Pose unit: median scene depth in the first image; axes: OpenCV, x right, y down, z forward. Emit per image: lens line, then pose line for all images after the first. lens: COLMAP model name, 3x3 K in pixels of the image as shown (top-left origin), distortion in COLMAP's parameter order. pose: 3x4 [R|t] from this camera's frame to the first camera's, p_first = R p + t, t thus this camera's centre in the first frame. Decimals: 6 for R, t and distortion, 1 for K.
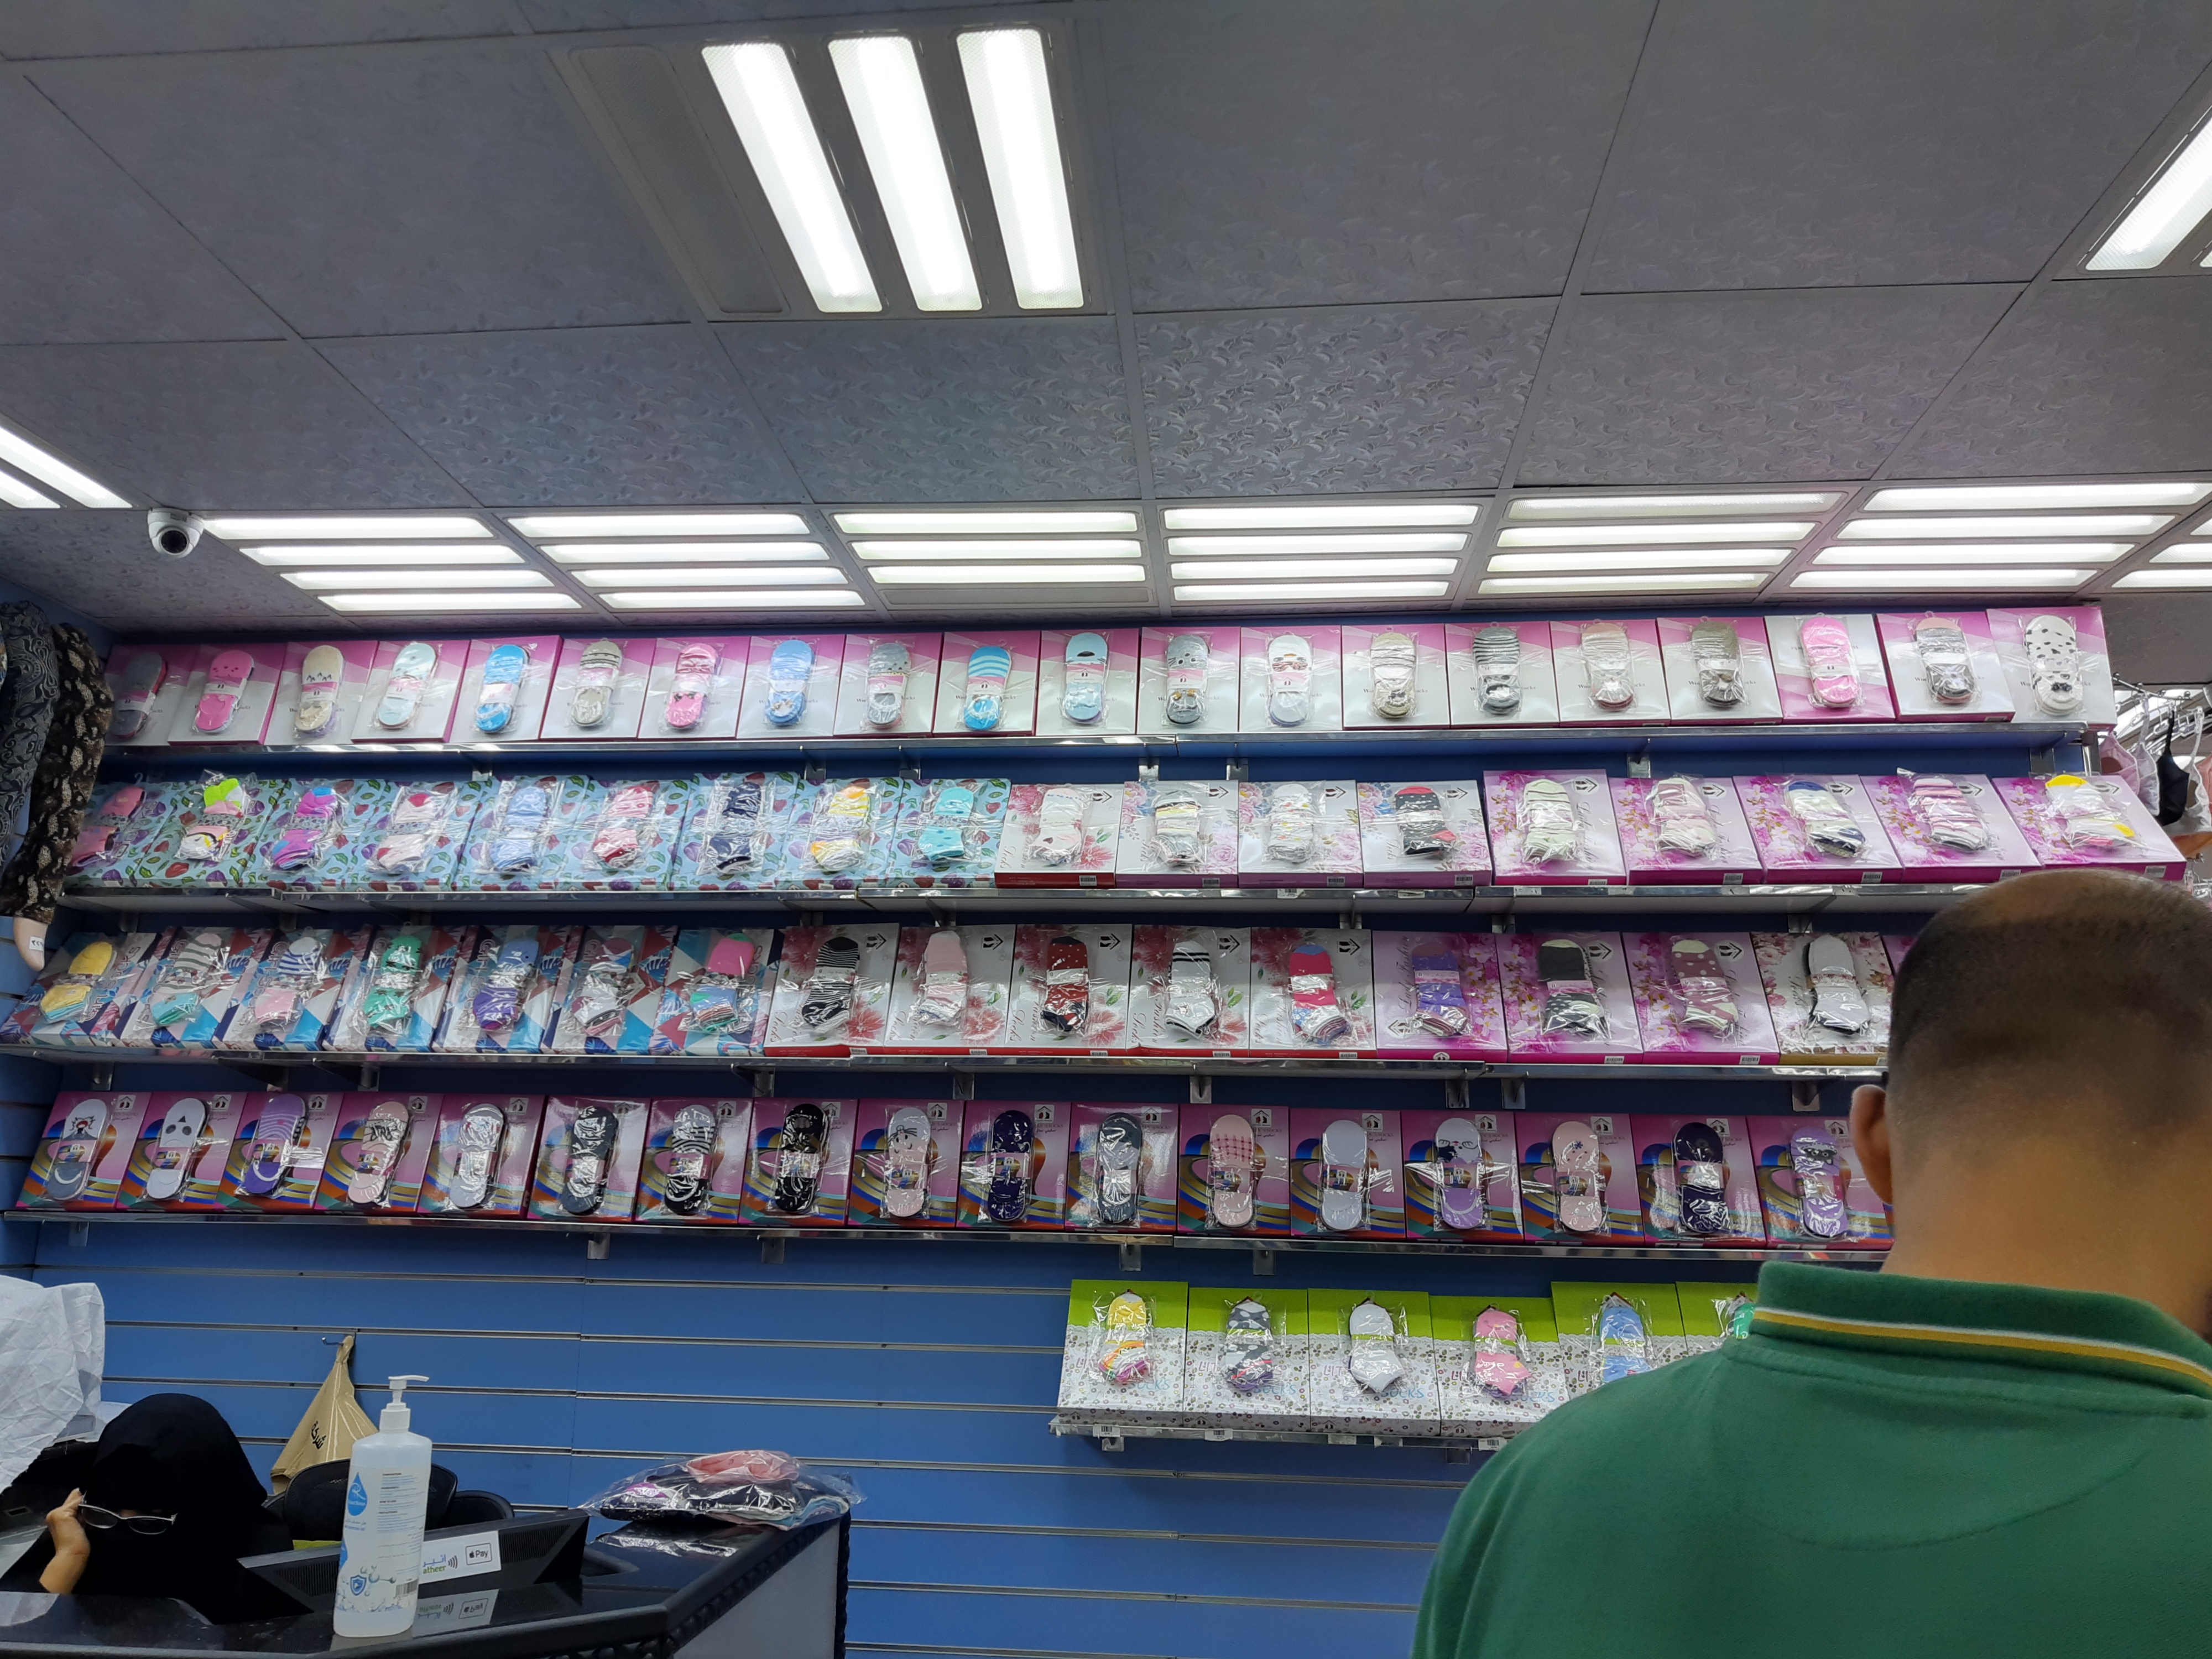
lens RADIAL K [[1703.6, 0, 1098.9], [0, 1703.6, 820.1], [0, 0, 1]] dist [0.015232, -0.005743]
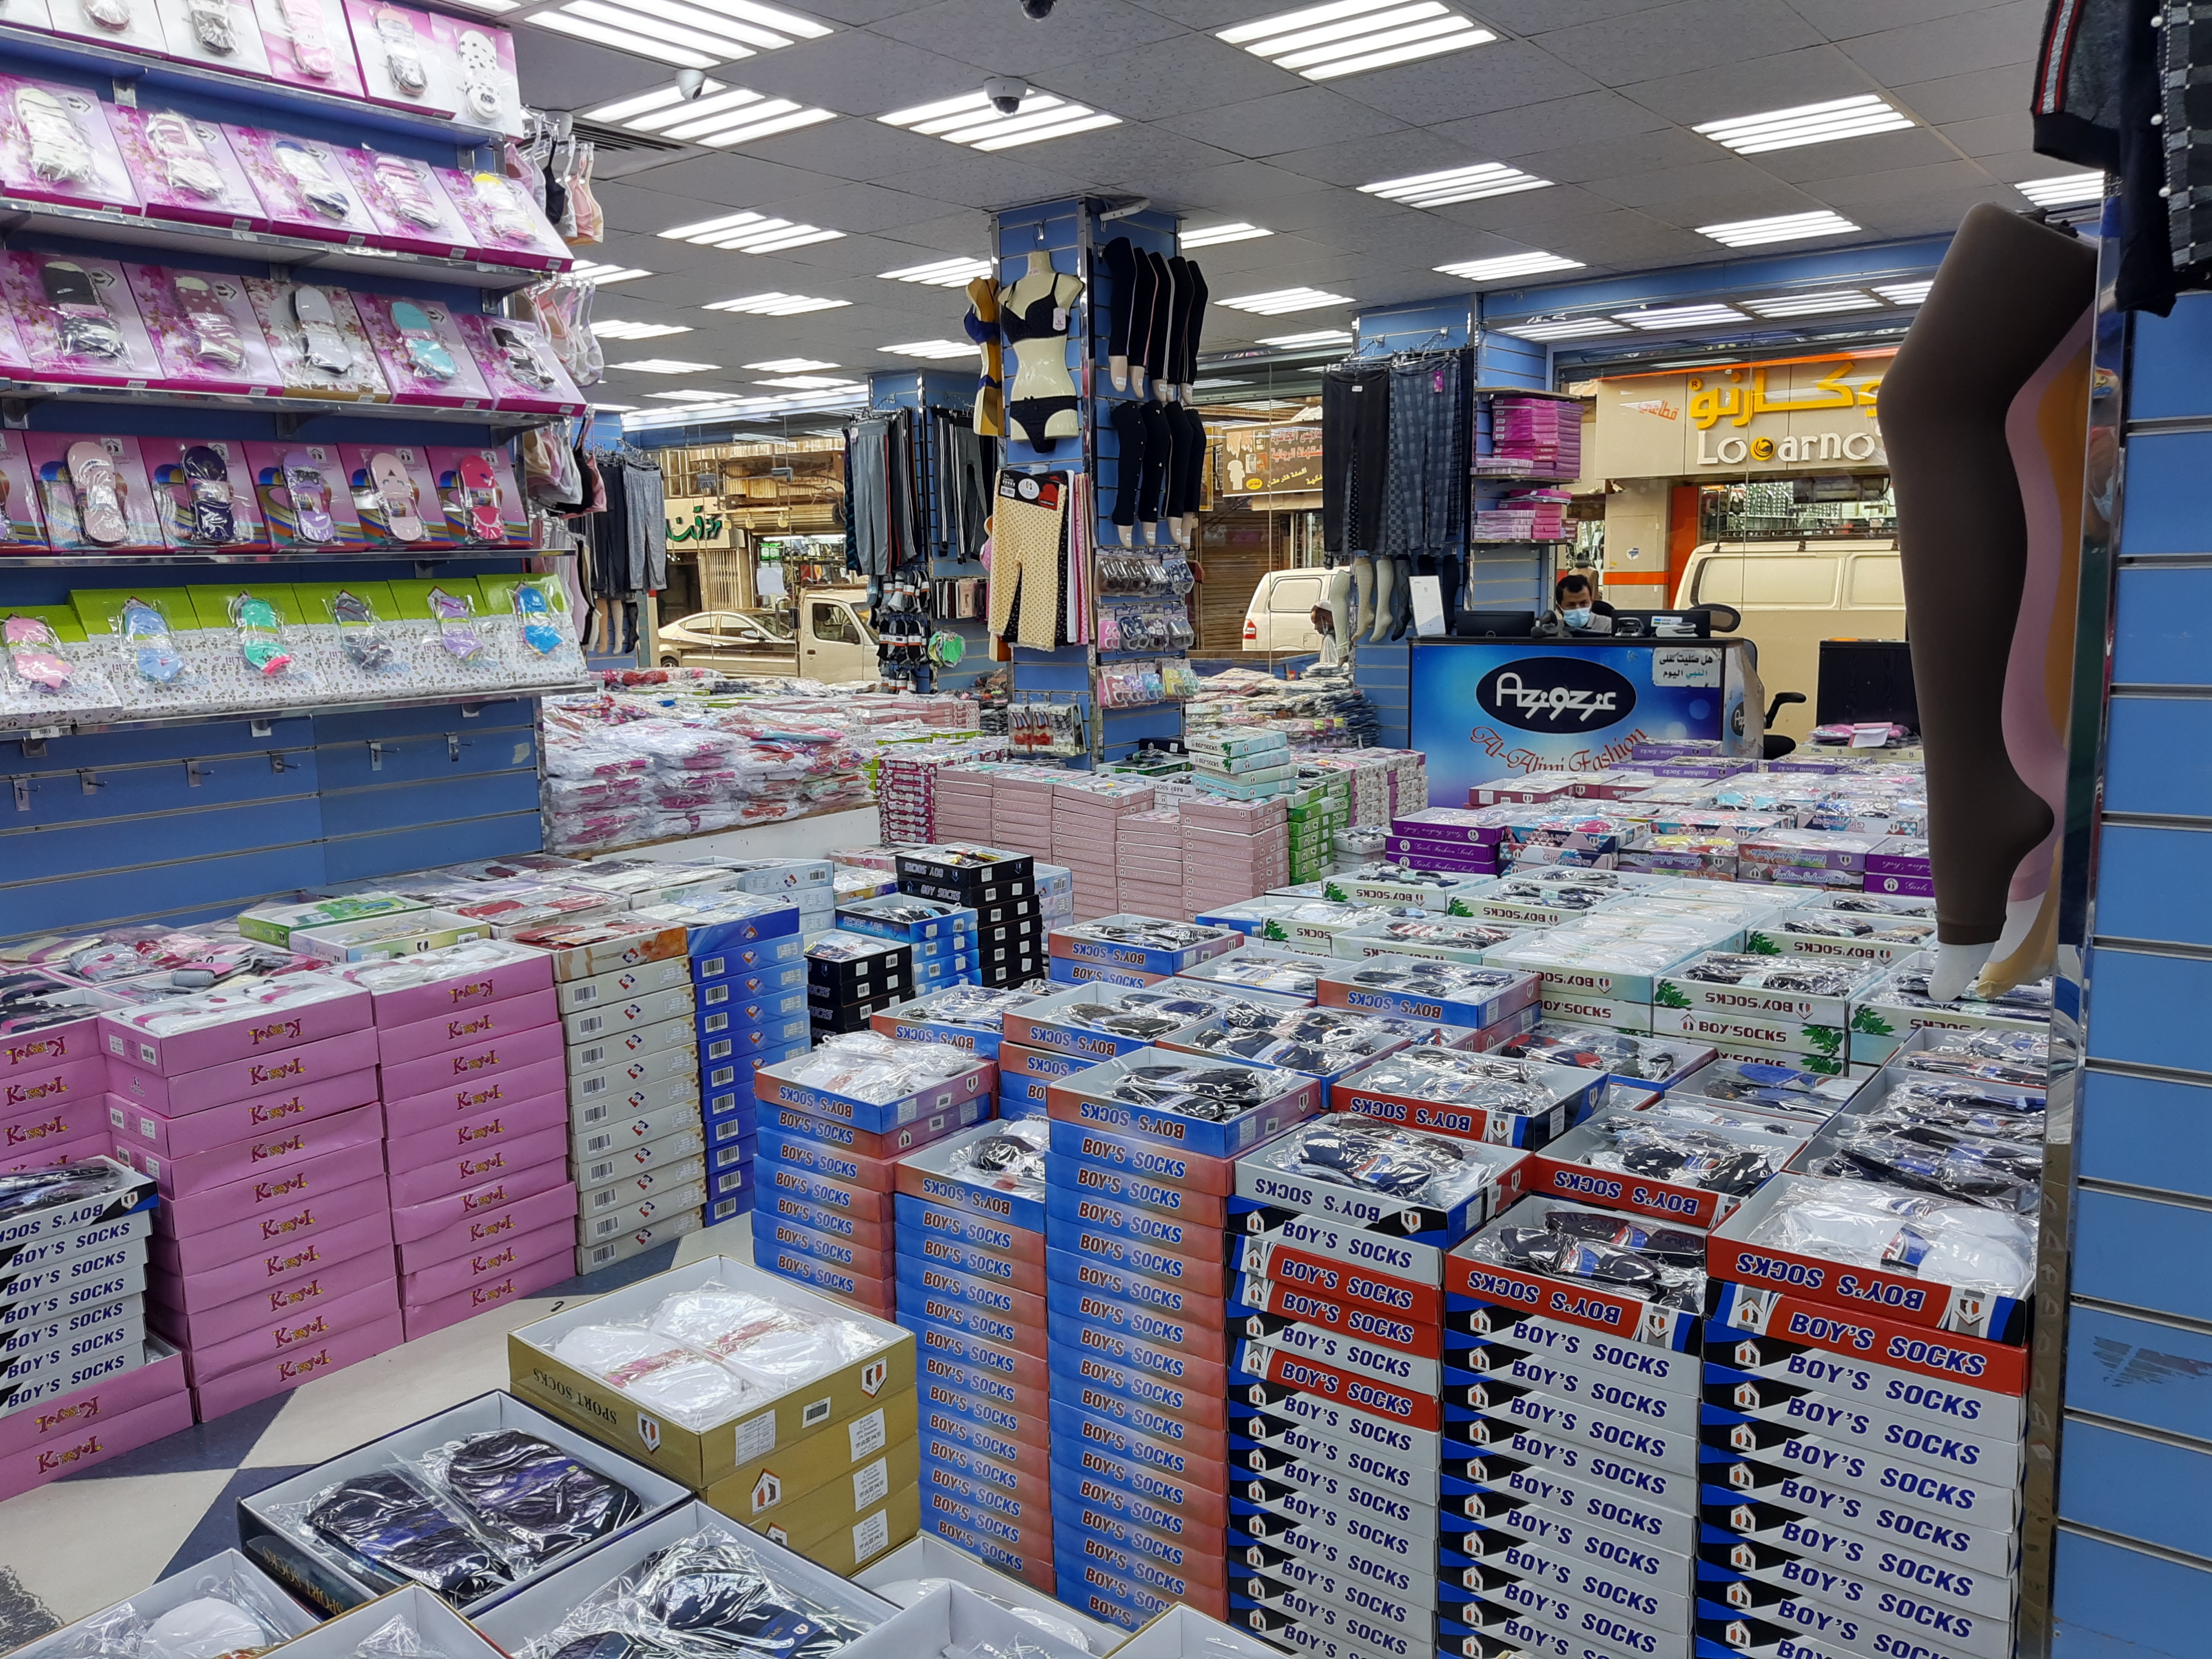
lens RADIAL K [[1703.6, 0, 1098.9], [0, 1703.6, 820.1], [0, 0, 1]] dist [0.015232, -0.005743]
pose [[0.531493, -0.153328, 0.833070, -0.102903], [-0.154984, 0.949277, 0.273595, 0.003533], [-0.832763, -0.274526, 0.480771, -0.034340]]
